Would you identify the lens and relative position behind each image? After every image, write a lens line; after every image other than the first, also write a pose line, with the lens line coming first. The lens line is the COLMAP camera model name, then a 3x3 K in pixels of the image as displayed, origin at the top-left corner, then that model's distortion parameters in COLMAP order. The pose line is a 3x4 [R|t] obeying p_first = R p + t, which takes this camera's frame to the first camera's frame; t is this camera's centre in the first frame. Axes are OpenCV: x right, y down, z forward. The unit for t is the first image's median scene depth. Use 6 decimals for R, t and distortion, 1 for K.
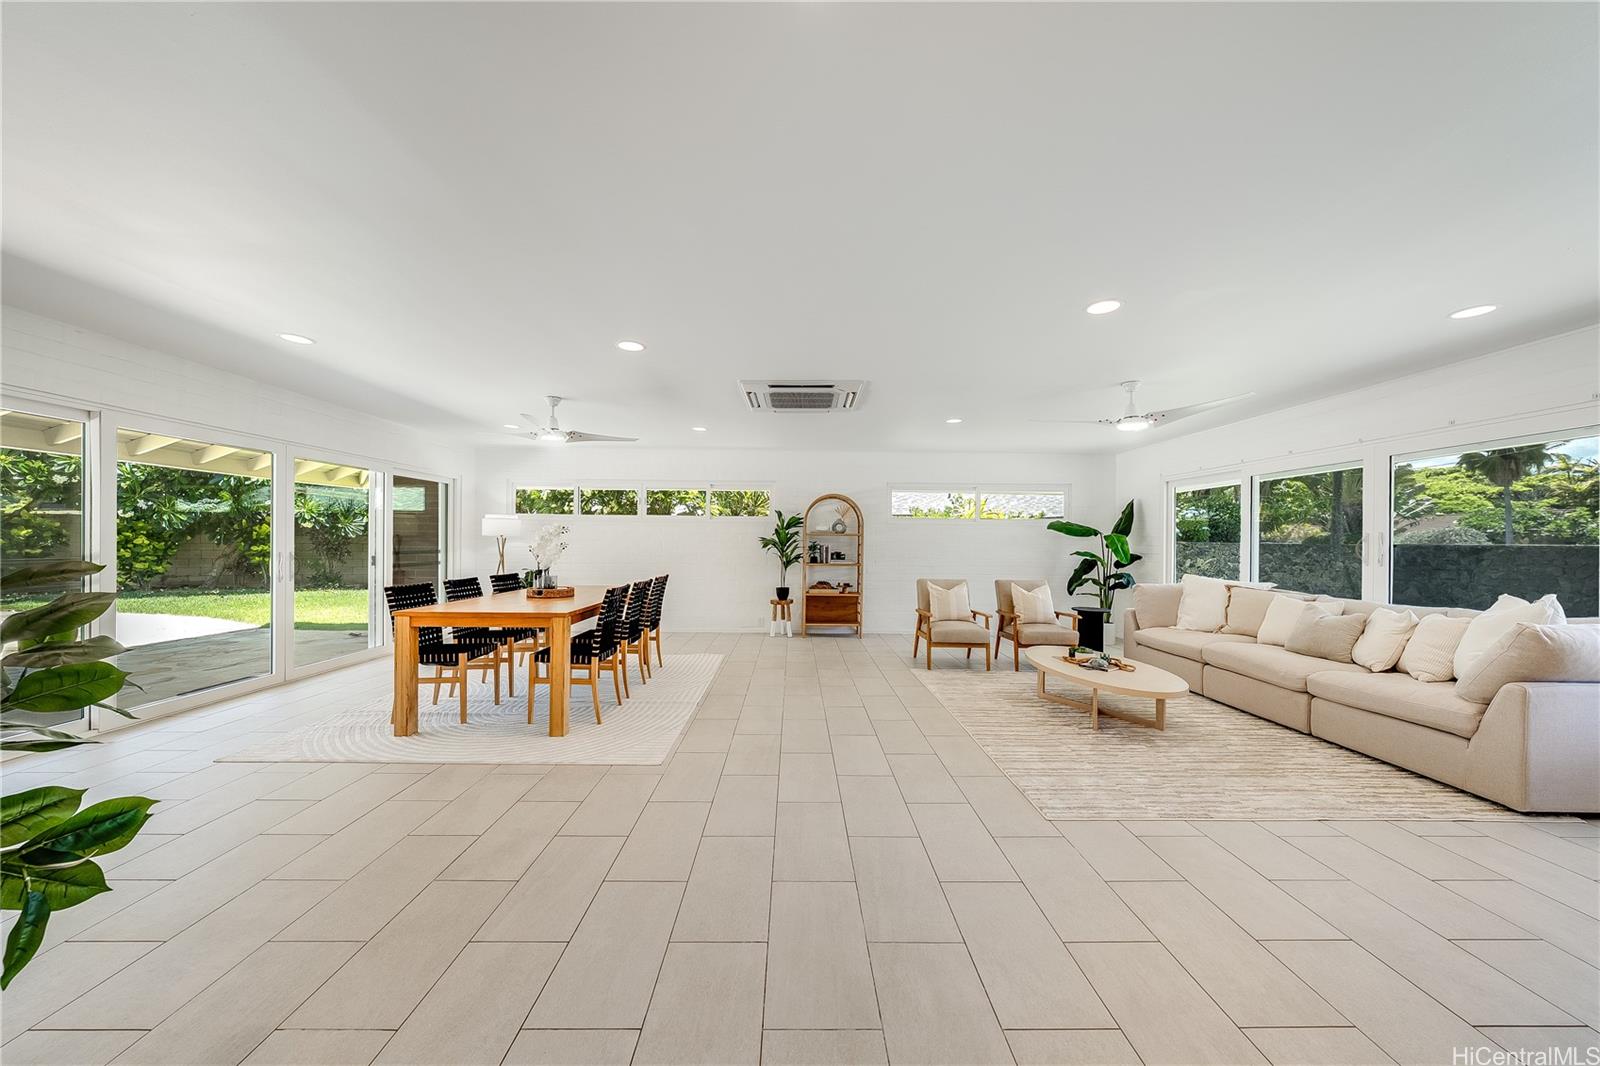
lens RADIAL K [[544.9, 0, 795.7], [0, 544.9, 540.5], [0, 0, 1]] dist [0.002849, -0.000408]
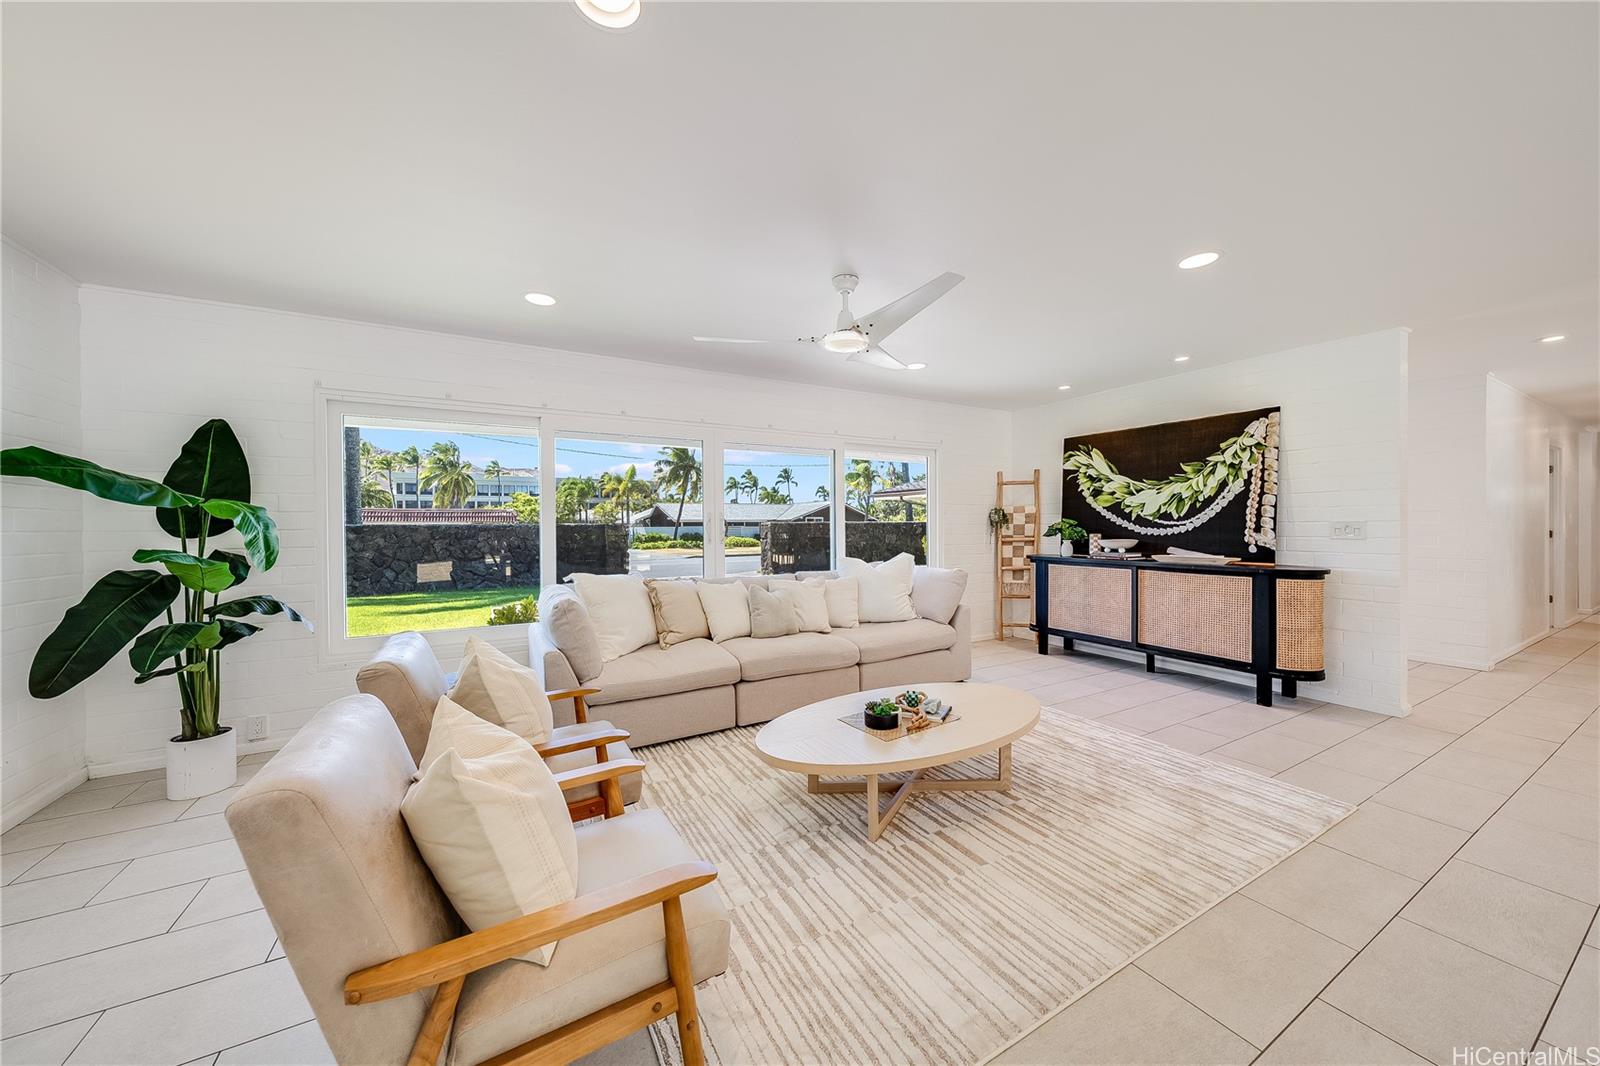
lens RADIAL K [[544.9, 0, 797.2], [0, 544.9, 533.4], [0, 0, 1]] dist [0.002849, -0.000408]
pose [[-0.492980, -0.013399, 0.869937, 0.064471], [0.000432, 0.999878, 0.015645, 0.007959], [-0.870040, 0.008089, -0.492914, 1.272948]]
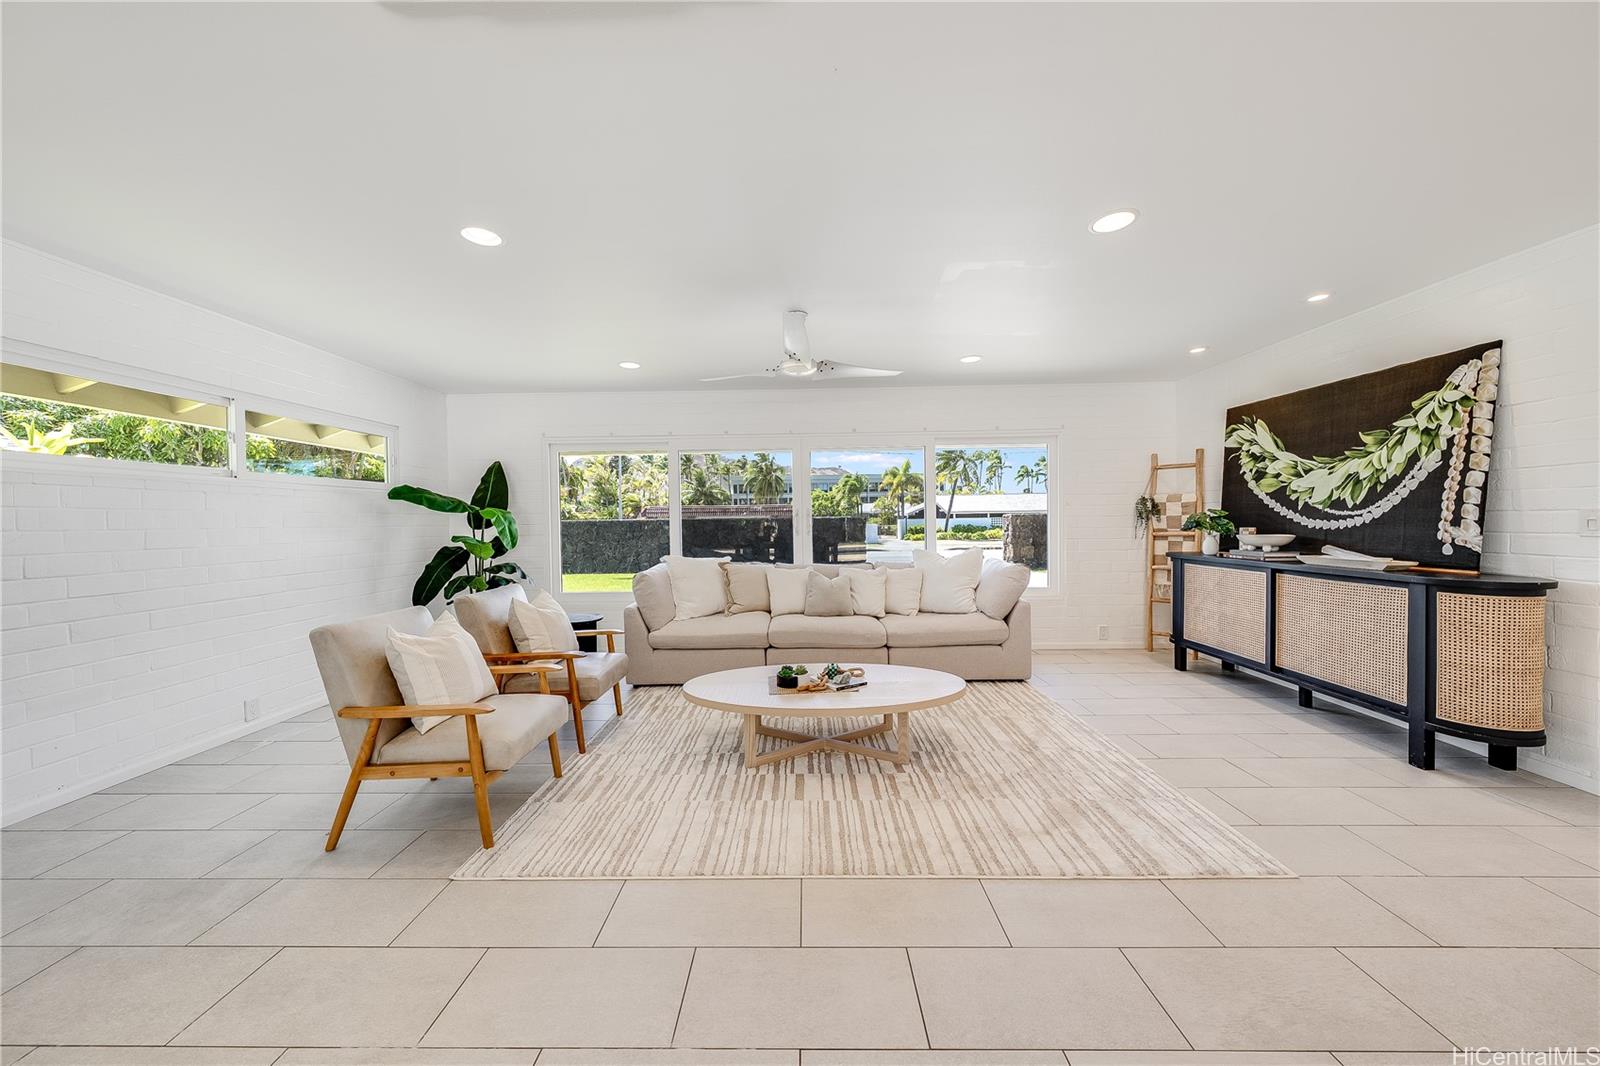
lens RADIAL K [[544.9, 0, 802.2], [0, 544.9, 530.9], [0, 0, 1]] dist [0.002849, -0.000408]
pose [[0.005722, -0.024223, 0.999690, -0.159620], [0.008671, 0.999670, 0.024173, 0.004700], [-0.999946, 0.008530, 0.005930, 0.918279]]
